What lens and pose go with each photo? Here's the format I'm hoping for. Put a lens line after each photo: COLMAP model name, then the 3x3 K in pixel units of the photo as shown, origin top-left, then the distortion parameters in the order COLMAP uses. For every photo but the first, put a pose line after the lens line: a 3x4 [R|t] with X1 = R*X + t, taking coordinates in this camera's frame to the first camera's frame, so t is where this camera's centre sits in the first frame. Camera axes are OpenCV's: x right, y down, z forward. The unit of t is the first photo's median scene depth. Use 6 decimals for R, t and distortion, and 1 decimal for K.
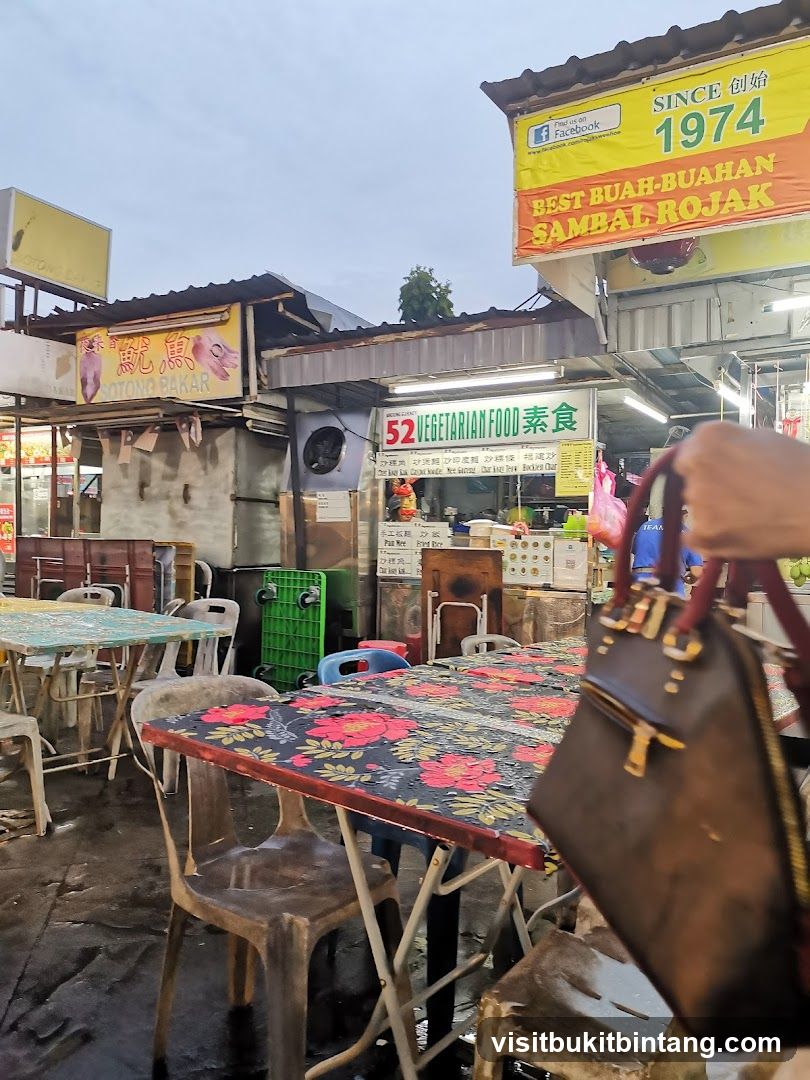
lens RADIAL K [[842.9, 0, 390.6], [0, 842.9, 538.4], [0, 0, 1]] dist [0.022472, -0.007091]
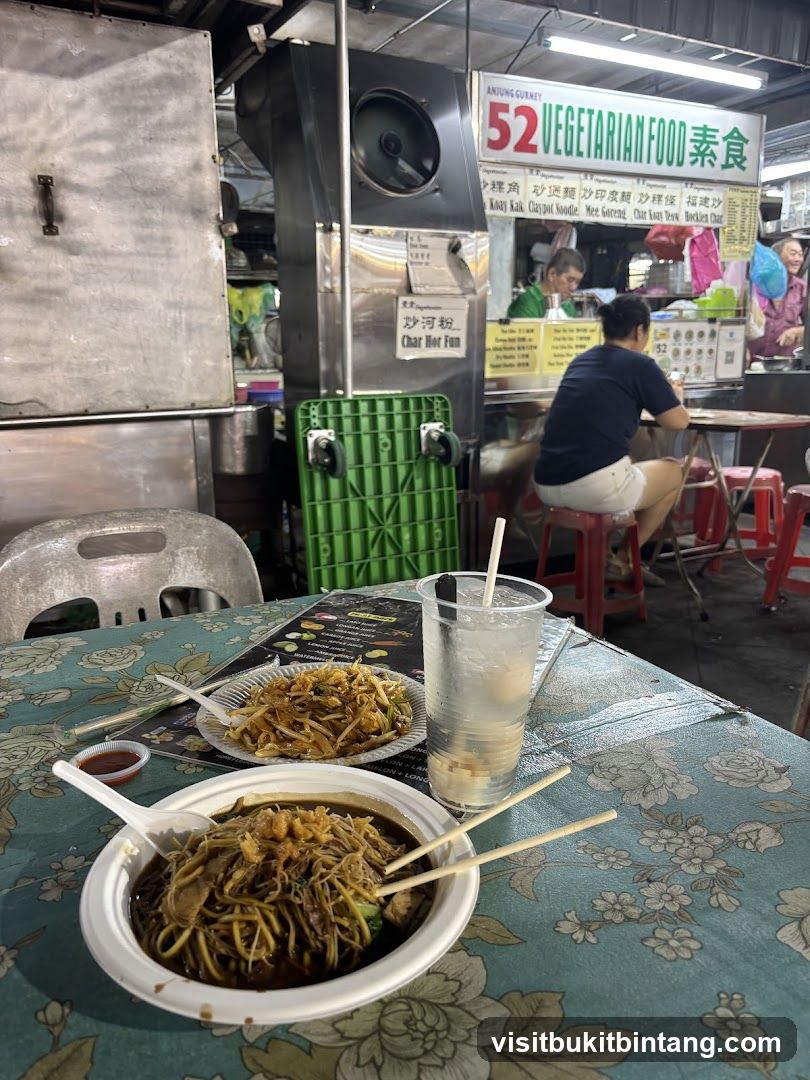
lens RADIAL K [[823.8, 0, 394.3], [0, 823.8, 543.1], [0, 0, 1]] dist [0.015355, 0.002763]
pose [[0.455534, -0.241666, 0.856789, -0.584213], [0.023676, 0.965396, 0.259712, -0.004346], [-0.889904, -0.098022, 0.445492, 0.824629]]
